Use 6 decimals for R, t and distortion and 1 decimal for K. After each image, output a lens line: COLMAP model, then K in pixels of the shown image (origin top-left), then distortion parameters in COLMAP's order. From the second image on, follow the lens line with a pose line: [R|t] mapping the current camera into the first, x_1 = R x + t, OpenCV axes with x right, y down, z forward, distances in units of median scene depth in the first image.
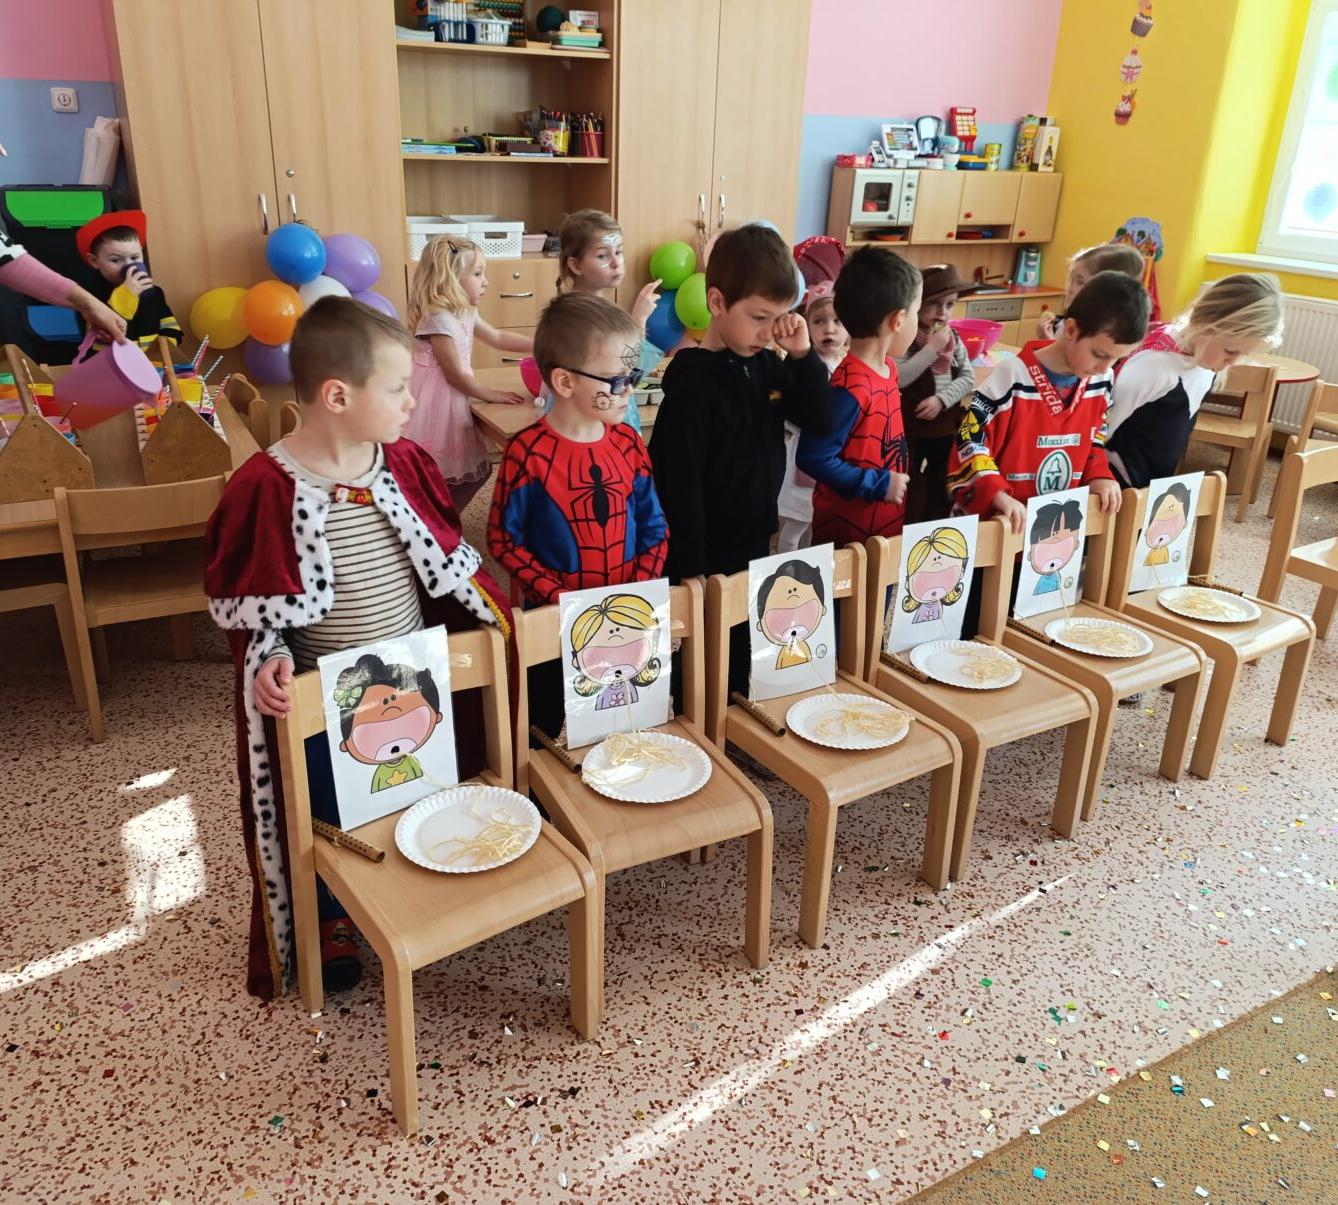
lens RADIAL K [[1104.8, 0, 665.1], [0, 1104.8, 595.7], [0, 0, 1]] dist [0.016807, -0.030383]
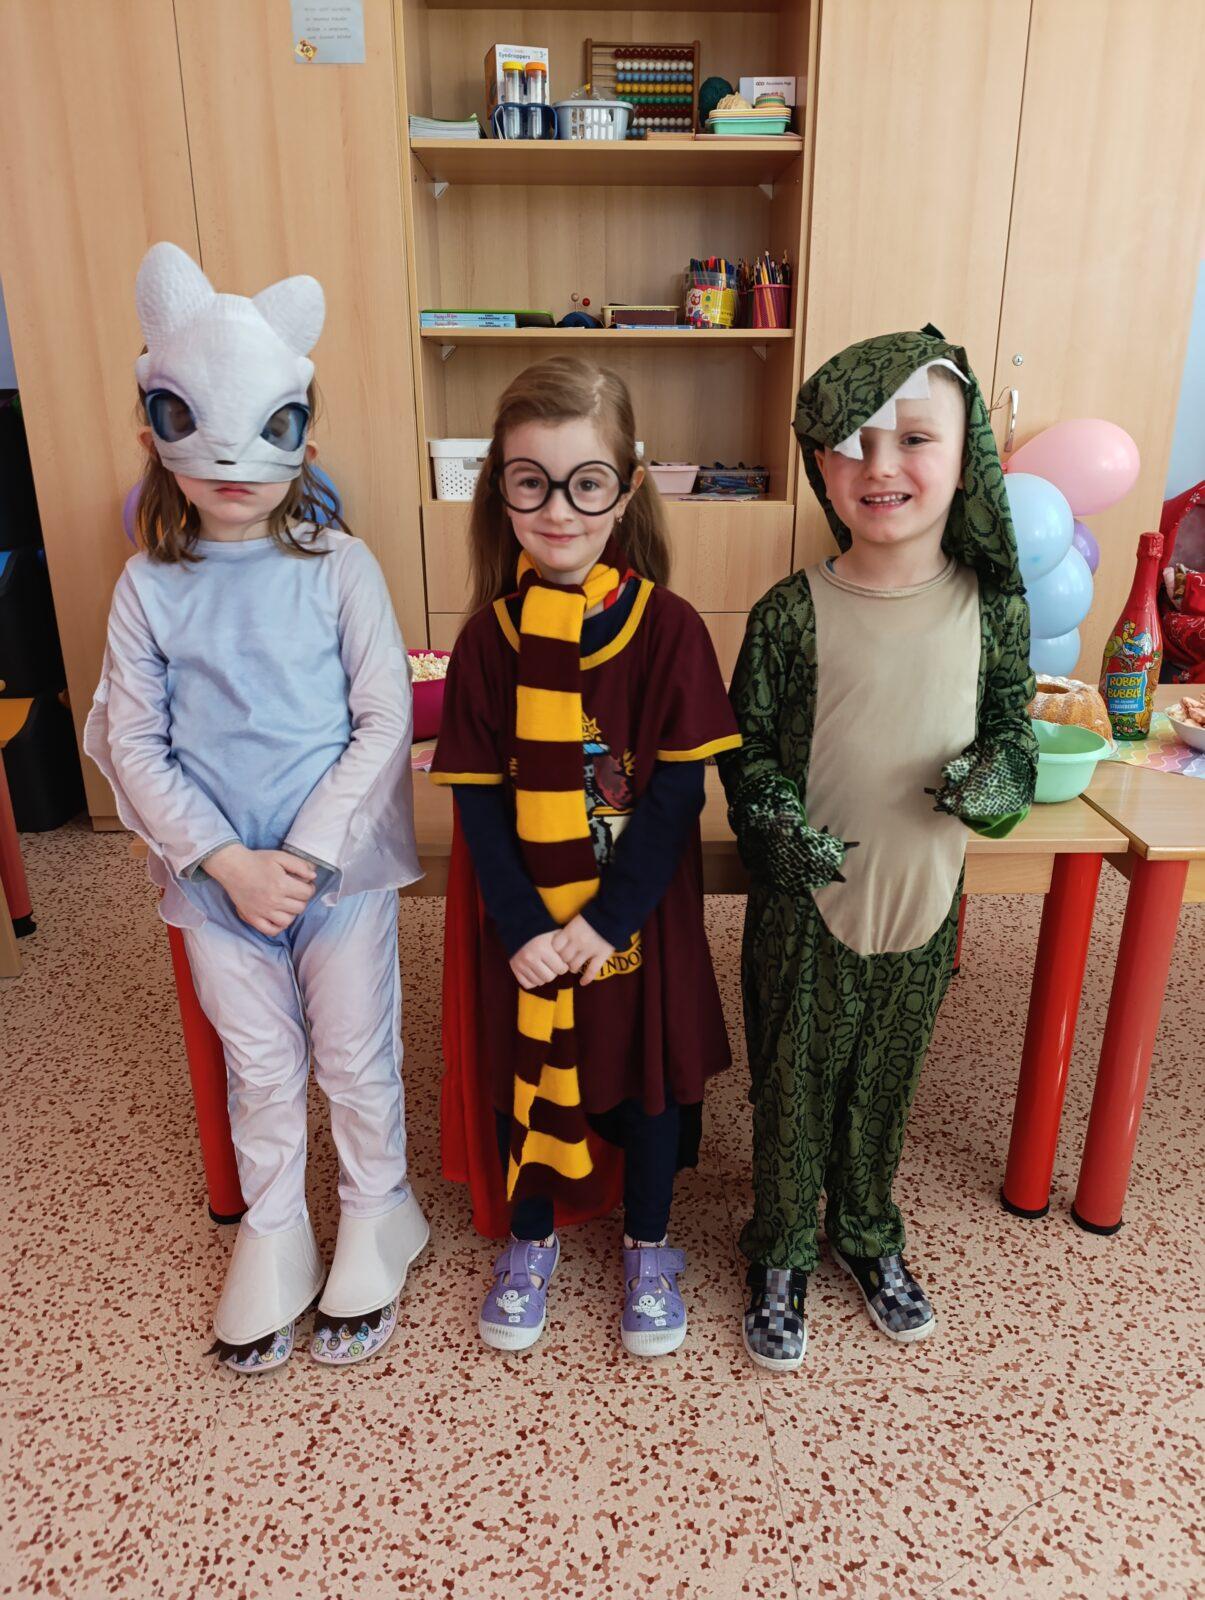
lens RADIAL K [[1105.6, 0, 609.5], [0, 1105.6, 781.1], [0, 0, 1]] dist [0.011466, -0.024803]
pose [[0.892824, 0.114063, -0.435723, 0.114958], [-0.149713, 0.987552, -0.048251, -0.102294], [0.424796, 0.108313, 0.898786, 0.390878]]
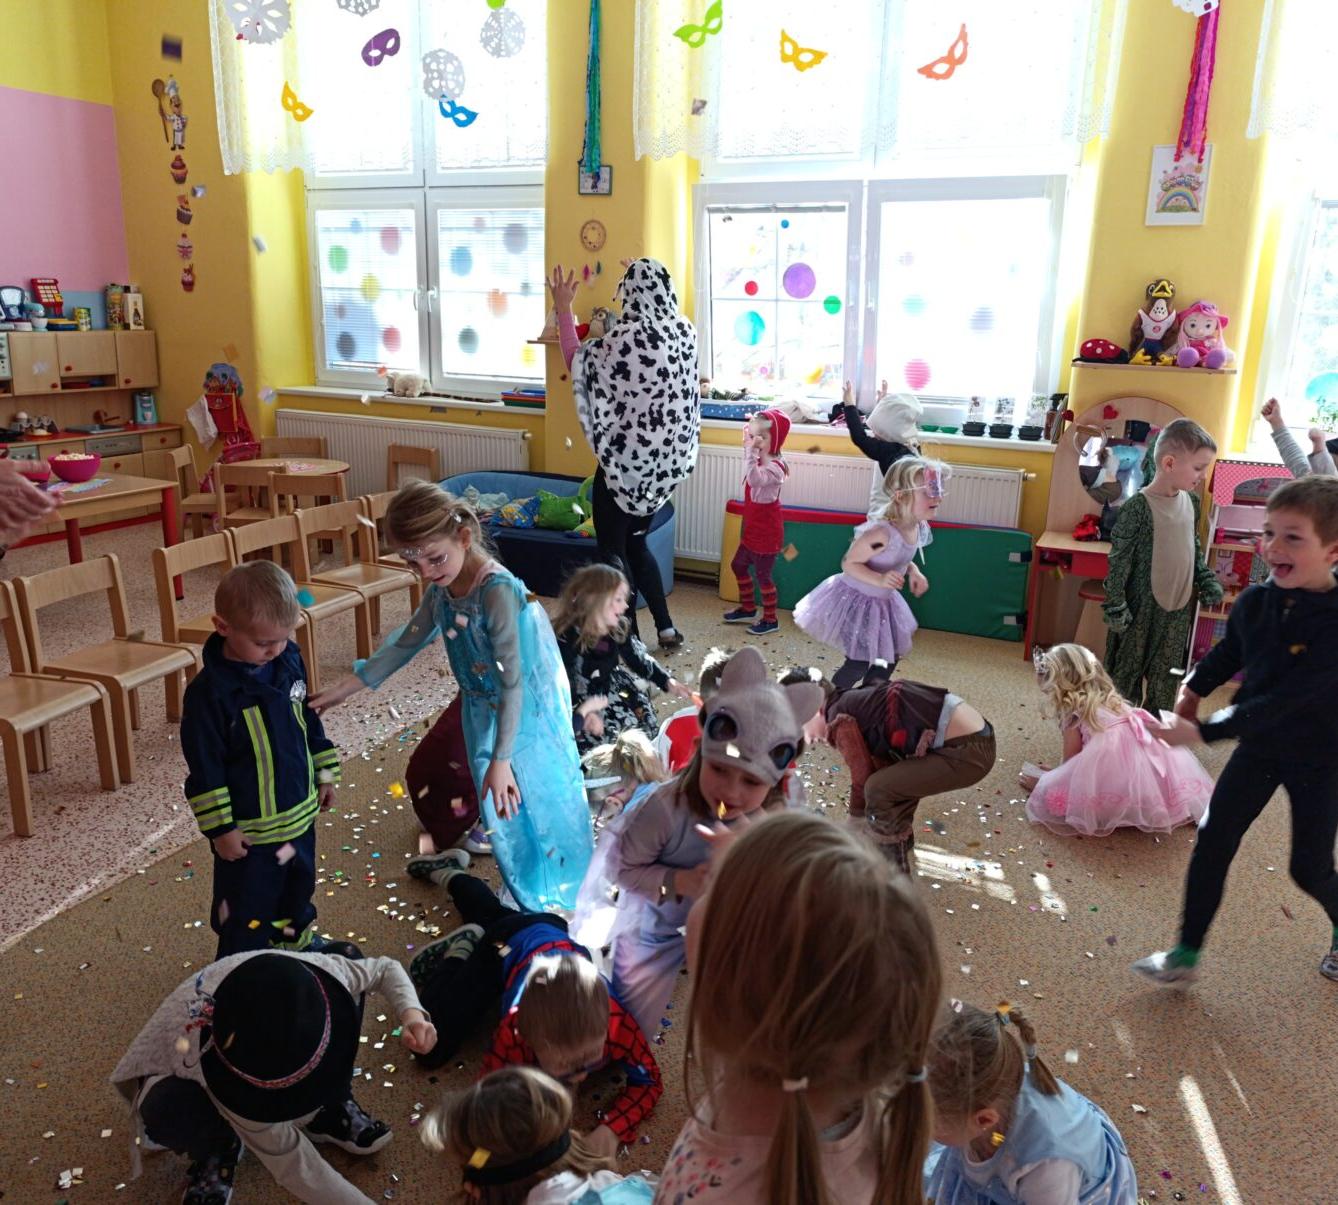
lens RADIAL K [[1104.8, 0, 660.7], [0, 1104.8, 591.0], [0, 0, 1]] dist [0.016807, -0.030383]
pose [[0.814921, -0.163045, 0.556165, 0.102691], [0.231341, 0.971361, -0.054209, 0.087964], [-0.531399, 0.172840, 0.829302, -0.247334]]
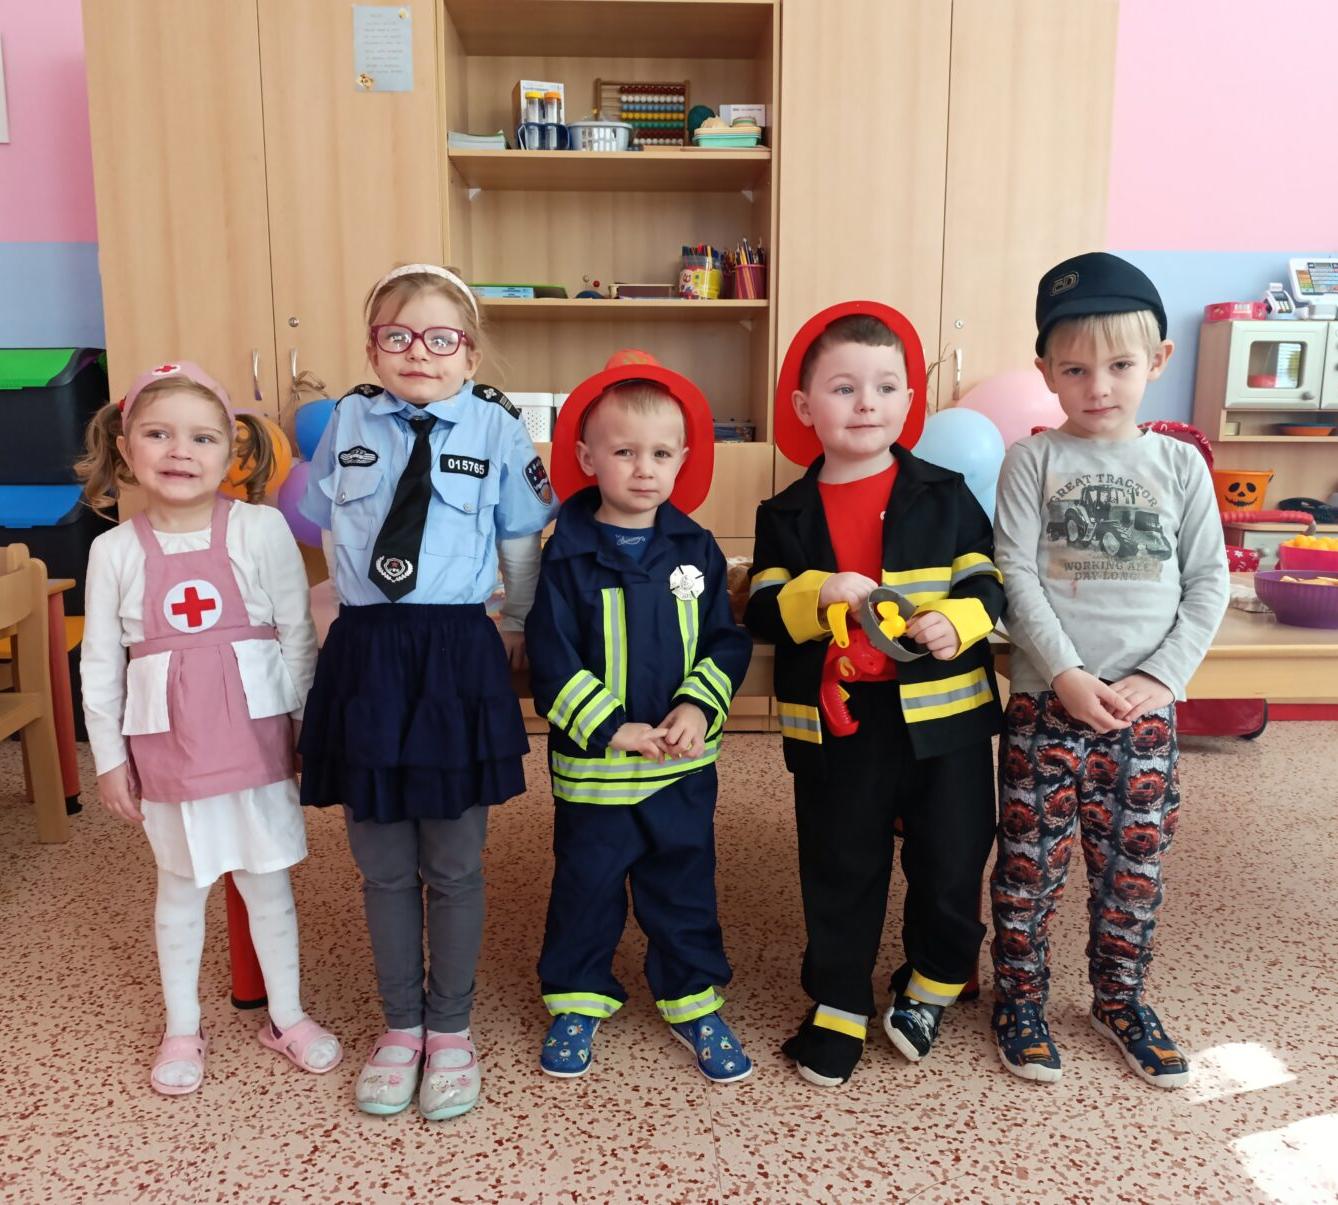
lens RADIAL K [[1104.8, 0, 655.9], [0, 1104.8, 598.9], [0, 0, 1]] dist [0.016807, -0.030383]
pose [[0.896931, 0.035039, -0.440780, 0.157080], [-0.146496, 0.964103, -0.221461, -0.050362], [0.417197, 0.263208, 0.869867, 0.358678]]
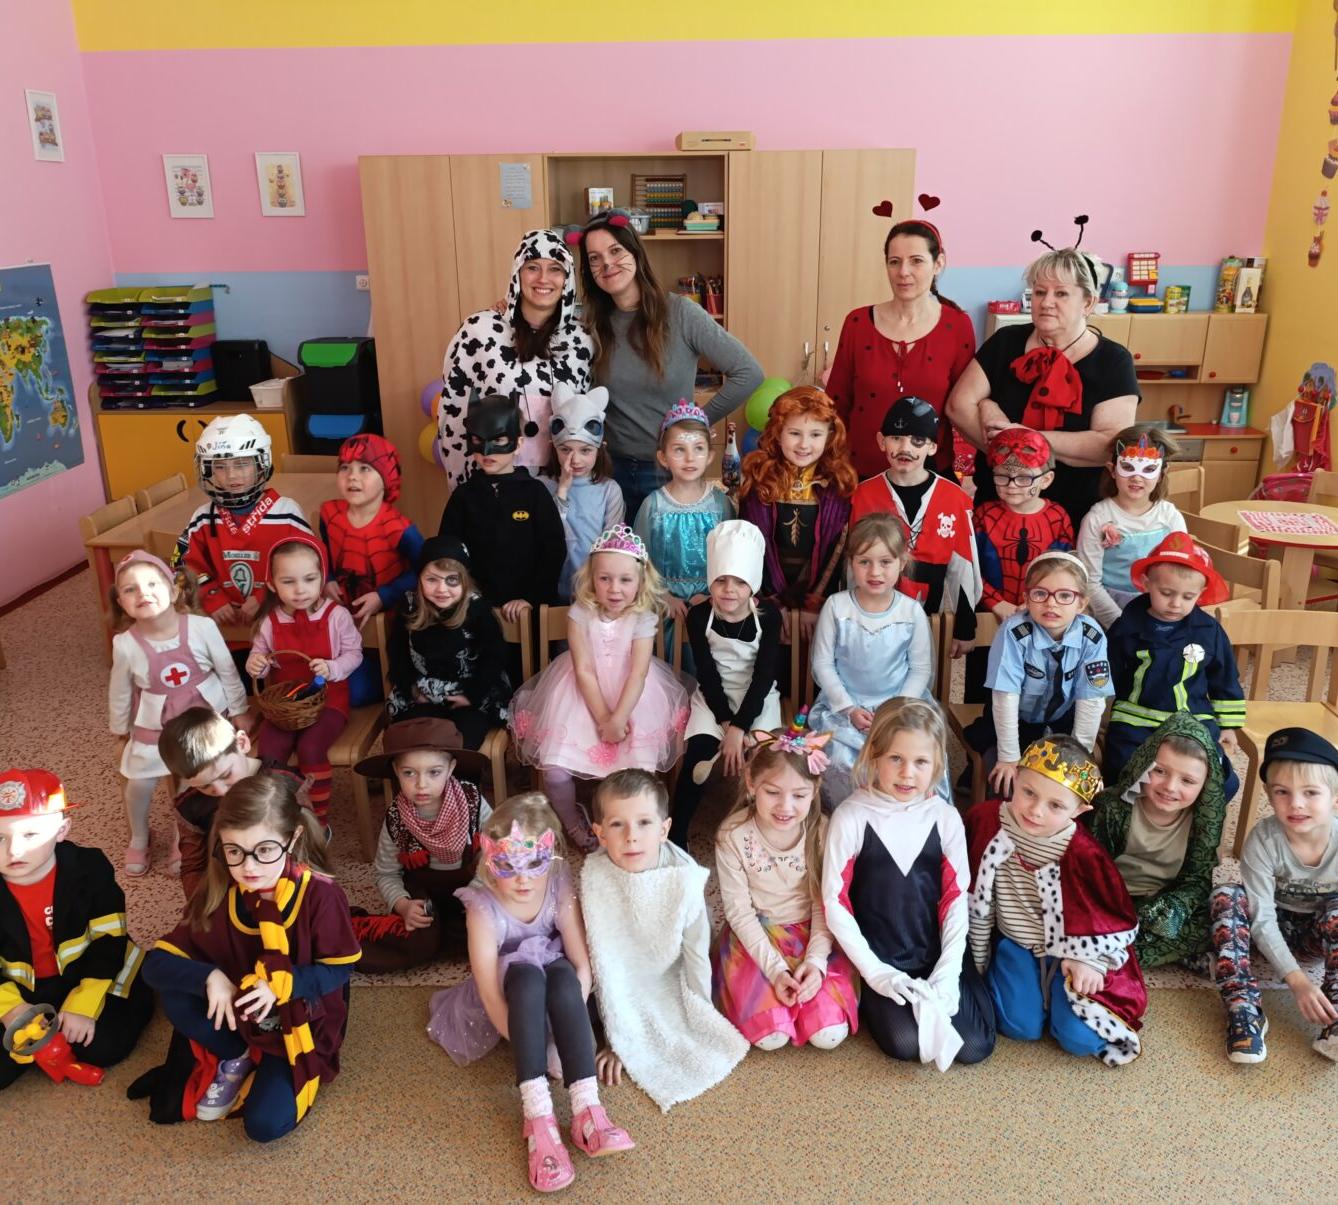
lens RADIAL K [[1104.8, 0, 658.9], [0, 1104.8, 585.9], [0, 0, 1]] dist [0.016807, -0.030383]
pose [[0.861453, 0.118248, -0.493878, 0.439560], [-0.162763, 0.985500, -0.047946, -0.020467], [0.481047, 0.121688, 0.868208, -0.058463]]
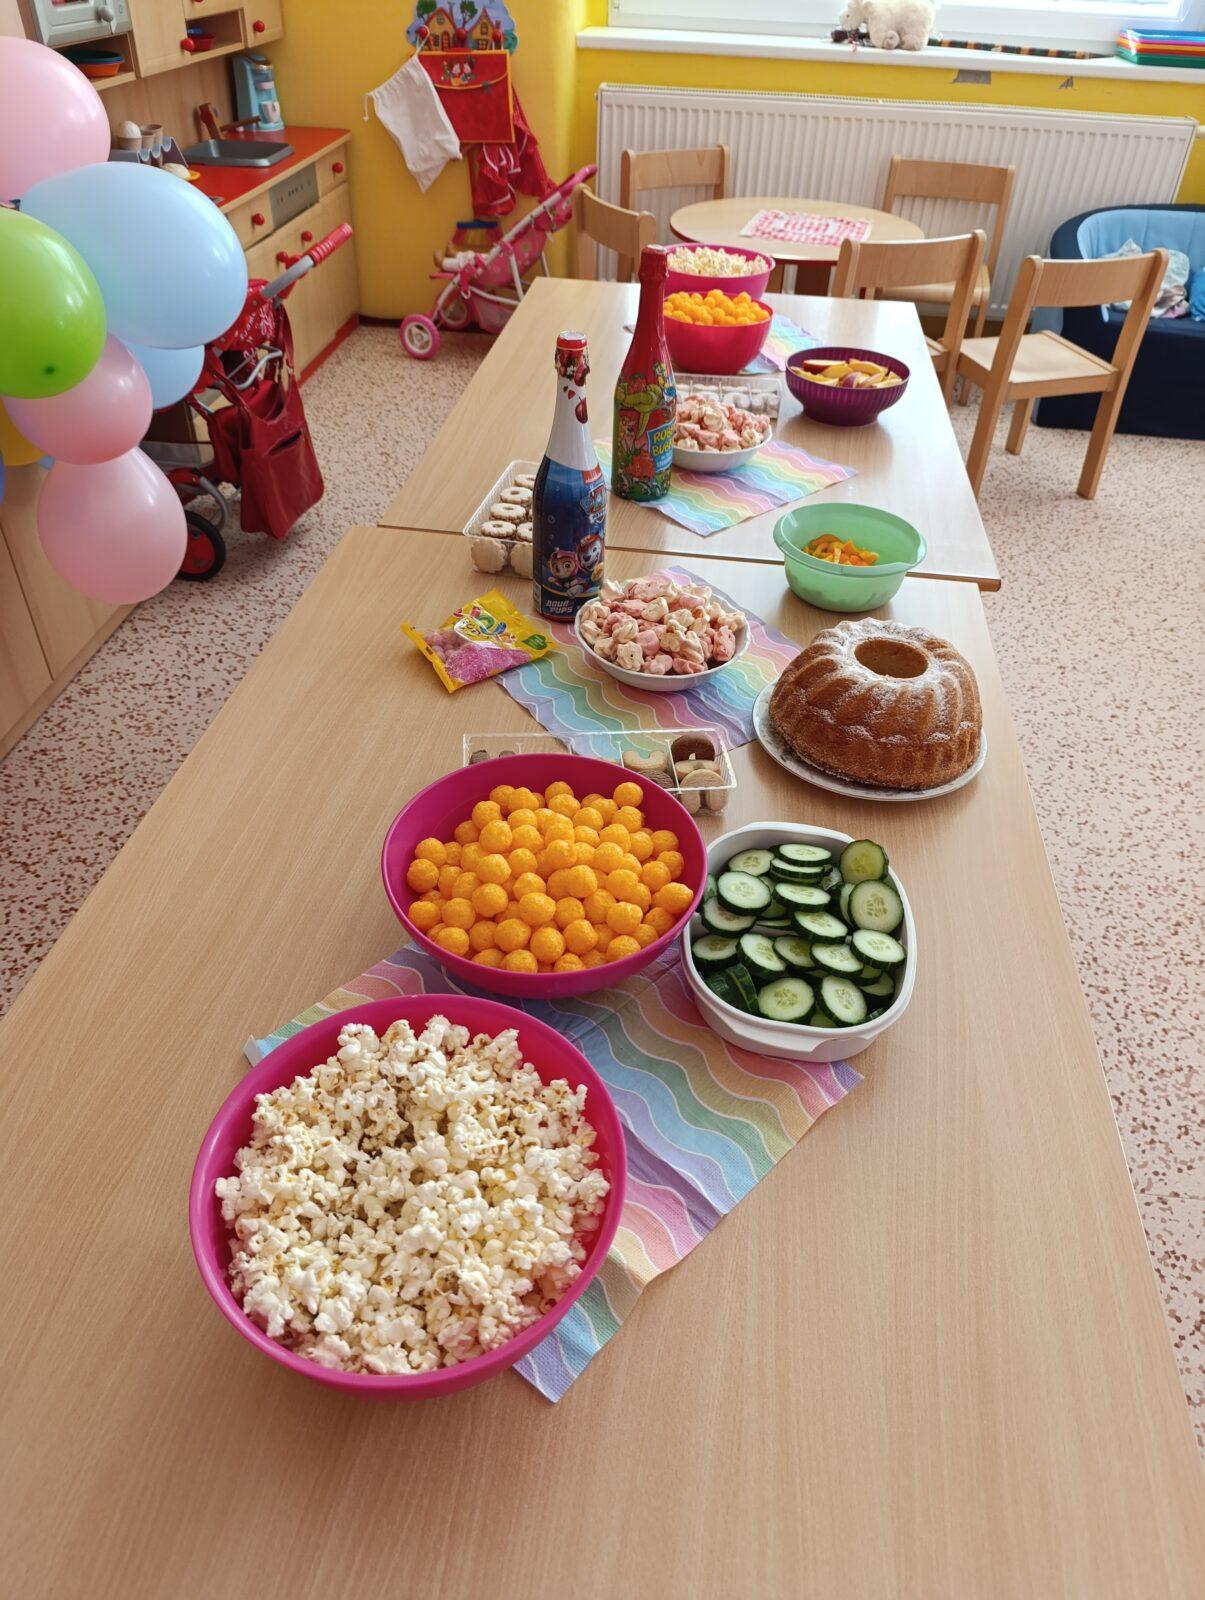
lens RADIAL K [[1105.6, 0, 606.3], [0, 1105.6, 794.8], [0, 0, 1]] dist [0.011466, -0.024803]
pose [[0.565710, -0.534333, 0.628061, -0.118025], [0.310475, 0.843622, 0.438073, -0.213682], [-0.763923, -0.052825, 0.643142, 0.559891]]
